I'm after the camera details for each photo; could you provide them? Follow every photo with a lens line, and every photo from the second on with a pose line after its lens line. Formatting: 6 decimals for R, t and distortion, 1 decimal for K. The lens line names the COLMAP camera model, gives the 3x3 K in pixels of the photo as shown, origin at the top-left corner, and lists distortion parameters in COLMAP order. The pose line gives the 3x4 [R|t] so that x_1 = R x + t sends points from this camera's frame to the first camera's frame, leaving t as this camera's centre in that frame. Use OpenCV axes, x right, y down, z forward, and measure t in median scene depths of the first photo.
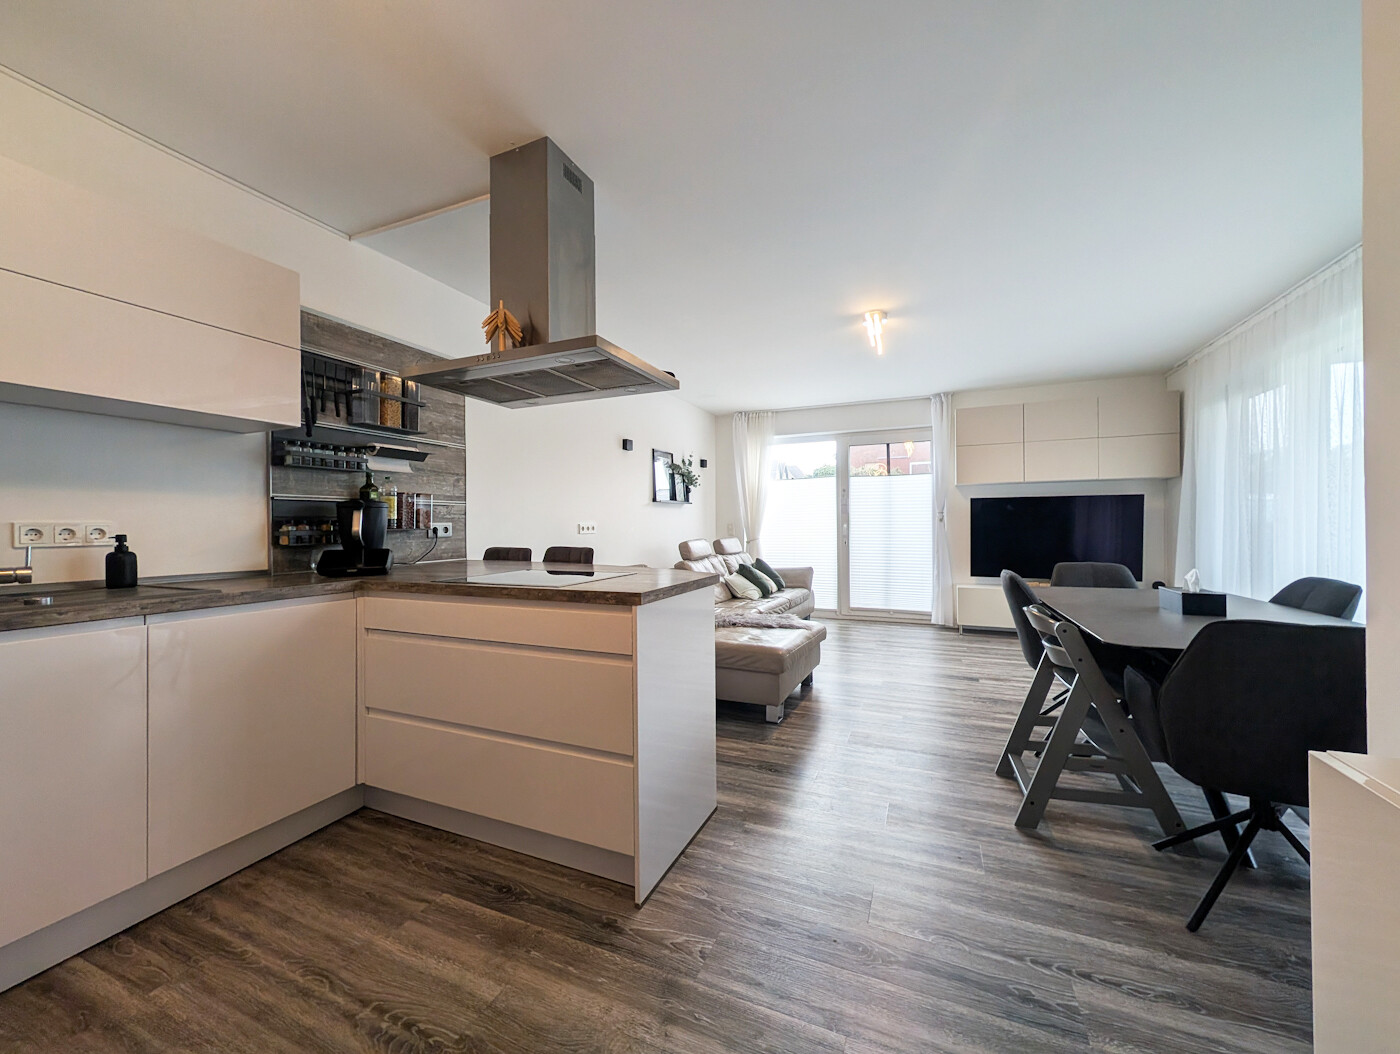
lens RADIAL K [[546.2, 0, 698.8], [0, 546.2, 525.6], [0, 0, 1]] dist [0.003970, 0.000179]
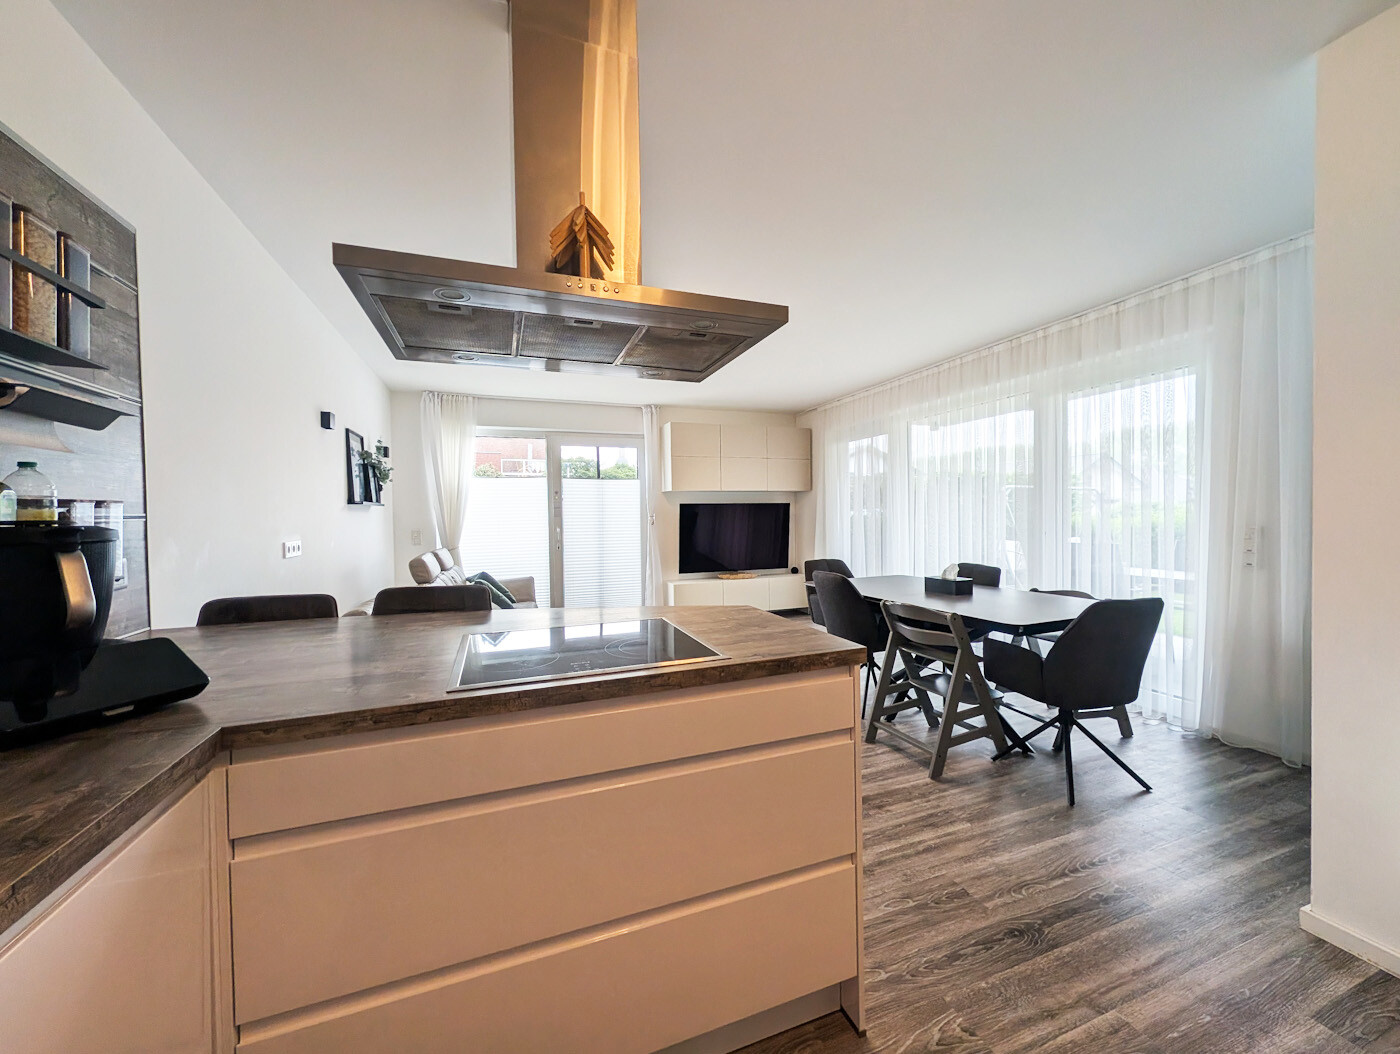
lens RADIAL K [[546.2, 0, 706.6], [0, 546.2, 524.5], [0, 0, 1]] dist [0.003970, 0.000179]
pose [[0.712304, -0.016179, 0.701684, -0.265874], [0.010963, 0.999869, 0.011926, -0.022121], [-0.701785, -0.000802, 0.712388, 0.187530]]
